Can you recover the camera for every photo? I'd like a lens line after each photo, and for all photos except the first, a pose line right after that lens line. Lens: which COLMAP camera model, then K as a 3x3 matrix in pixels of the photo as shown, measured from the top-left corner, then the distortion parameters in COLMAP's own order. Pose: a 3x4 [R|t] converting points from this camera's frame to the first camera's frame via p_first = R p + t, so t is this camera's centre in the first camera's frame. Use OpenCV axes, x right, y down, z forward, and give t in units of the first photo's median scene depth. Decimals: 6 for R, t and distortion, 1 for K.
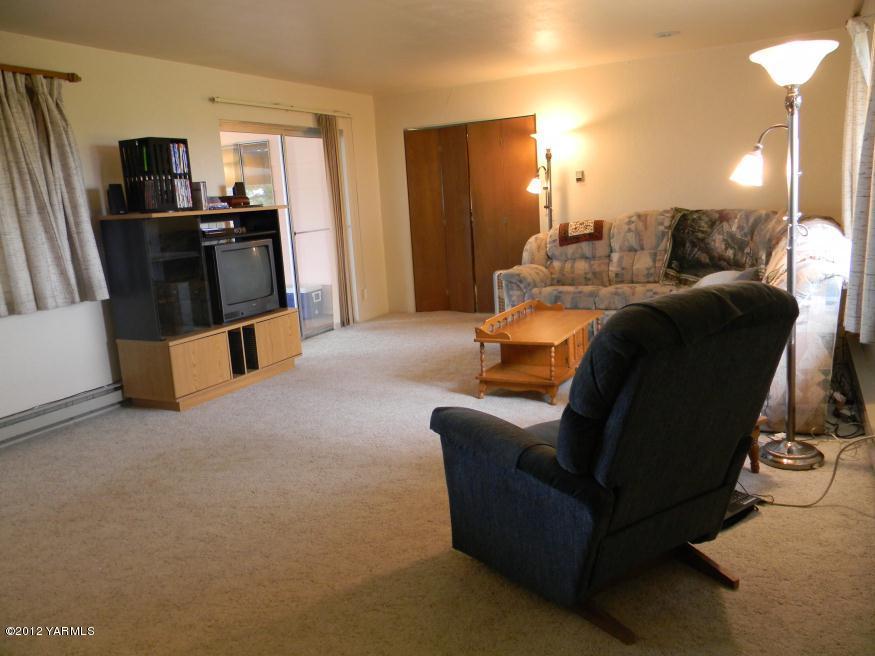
lens RADIAL K [[696.2, 0, 437.5], [0, 696.2, 328.0], [0, 0, 1]] dist [0.000813, 0.010047]
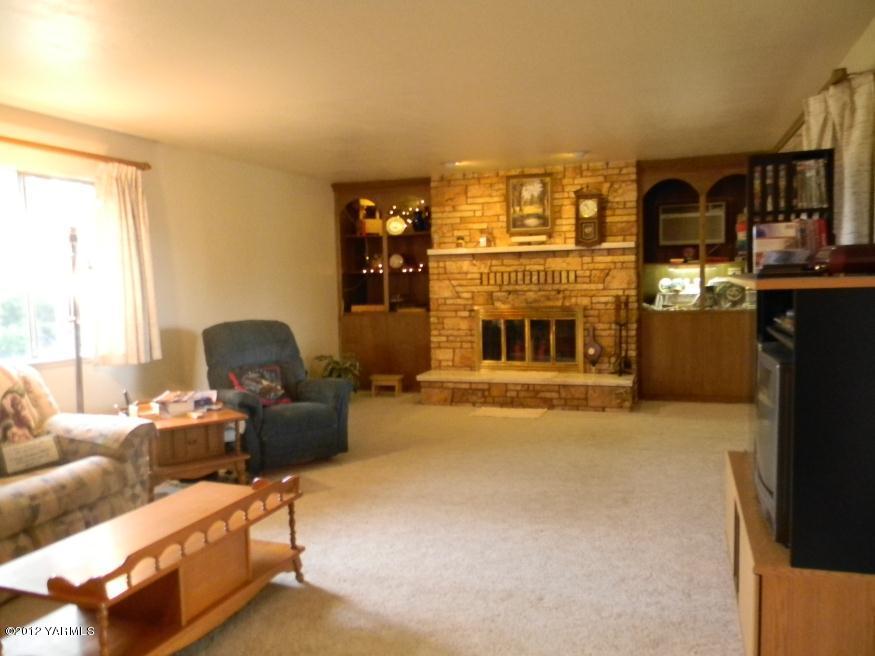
lens RADIAL K [[696.2, 0, 437.5], [0, 696.2, 328.0], [0, 0, 1]] dist [0.000813, 0.010047]
pose [[-0.988617, 0.082716, -0.125674, -0.009230], [0.045749, 0.961028, 0.272640, -0.375200], [0.143328, 0.263787, -0.953873, 1.940649]]
